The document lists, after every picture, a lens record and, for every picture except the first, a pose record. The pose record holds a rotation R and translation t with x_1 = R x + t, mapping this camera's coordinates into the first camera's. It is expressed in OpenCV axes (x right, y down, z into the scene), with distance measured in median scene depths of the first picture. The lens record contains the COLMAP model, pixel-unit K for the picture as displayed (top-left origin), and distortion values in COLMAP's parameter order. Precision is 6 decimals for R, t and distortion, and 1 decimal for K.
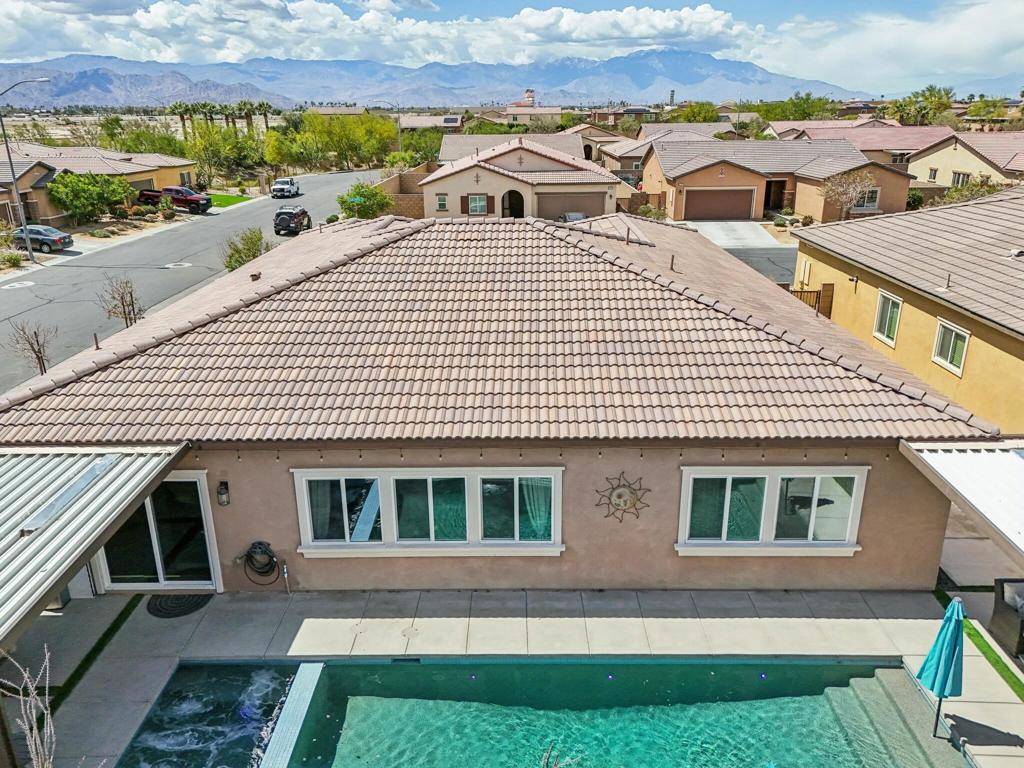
lens RADIAL K [[759.8, 0, 512.0], [0, 759.8, 384.0], [0, 0, 1]] dist [0.061536, -0.063779]
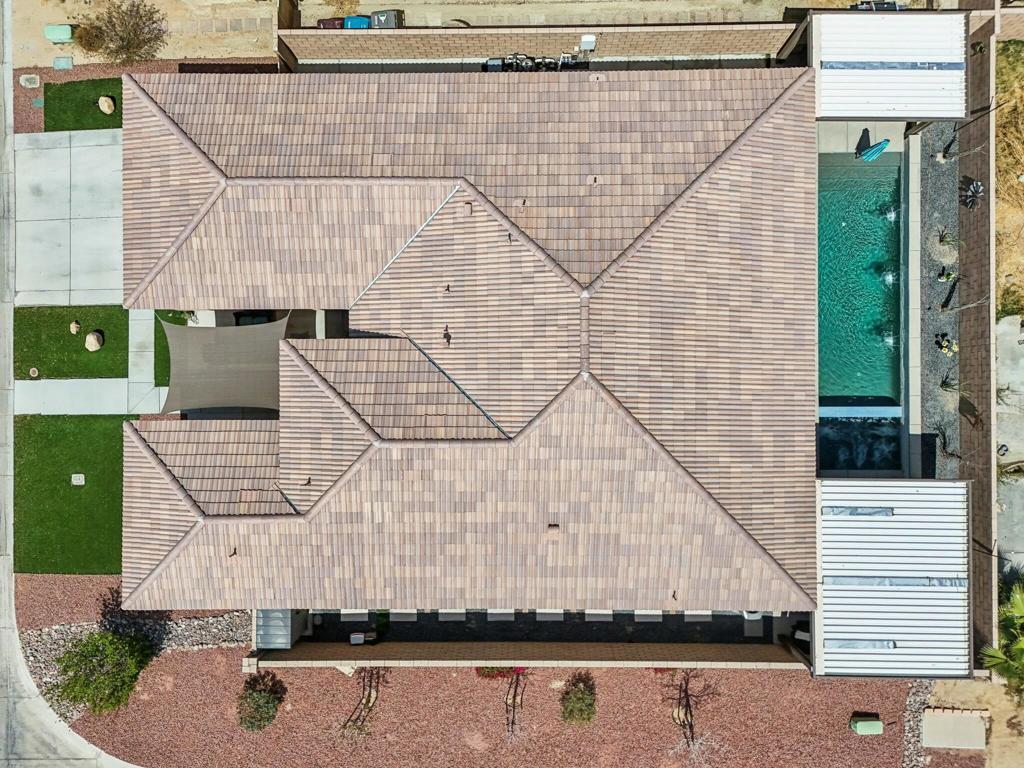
lens RADIAL K [[759.8, 0, 512.0], [0, 759.8, 384.0], [0, 0, 1]] dist [0.061536, -0.063779]
pose [[-0.005624, -0.999946, 0.008792, -0.178899], [0.351143, 0.006257, 0.936301, -1.903068], [-0.936305, 0.008353, 0.351088, 0.958025]]
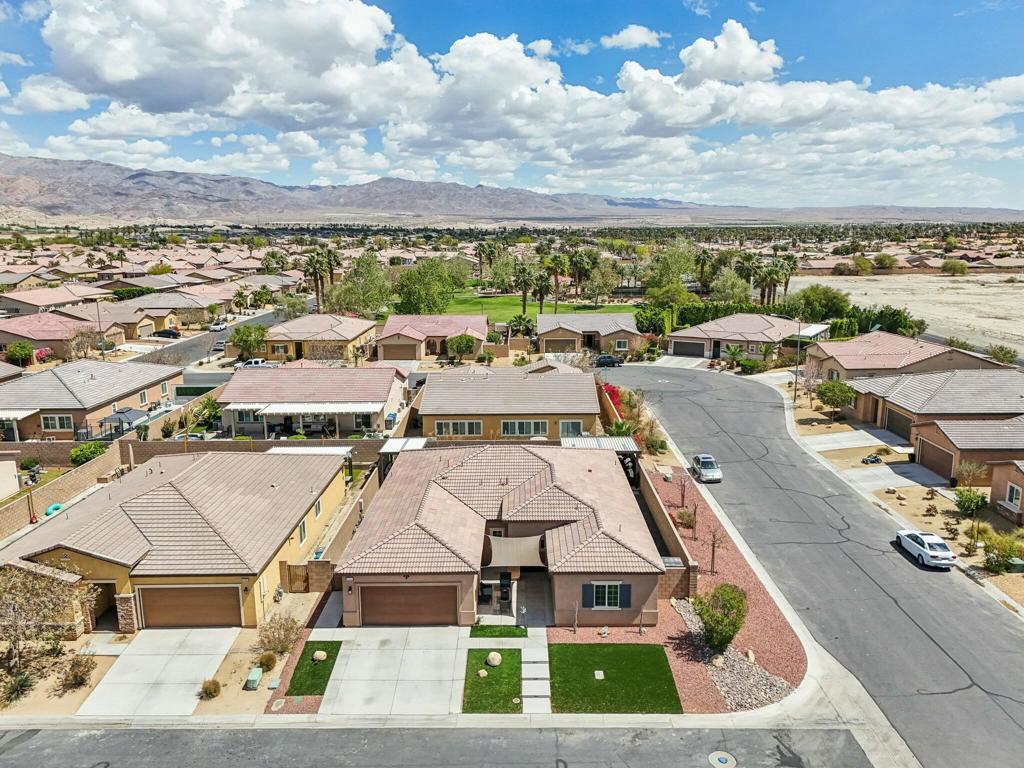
lens RADIAL K [[759.8, 0, 512.0], [0, 759.8, 384.0], [0, 0, 1]] dist [0.061536, -0.063779]
pose [[-0.999755, 0.020298, 0.008861, -0.149714], [0.021973, 0.858739, 0.511942, -2.640273], [0.002782, 0.512011, -0.858974, 4.668500]]
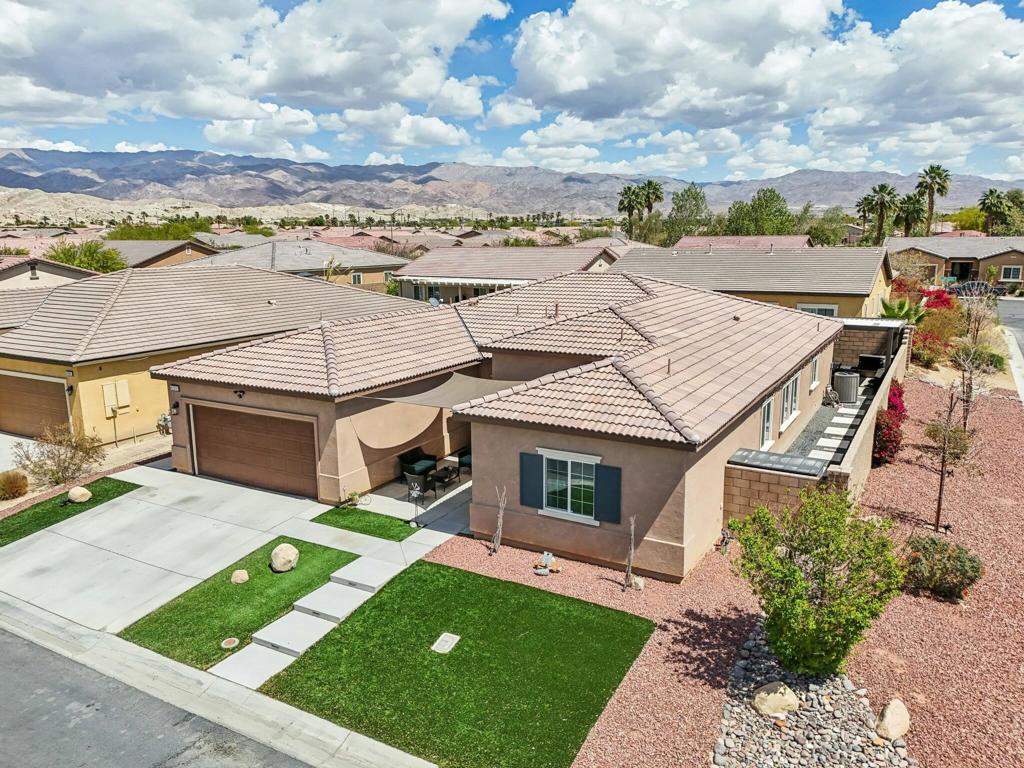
lens RADIAL K [[759.8, 0, 512.0], [0, 759.8, 384.0], [0, 0, 1]] dist [0.061536, -0.063779]
pose [[-0.870171, -0.076047, 0.486847, -1.013215], [0.183696, 0.866732, 0.463716, -1.144899], [-0.457230, 0.492943, -0.740235, 3.428552]]
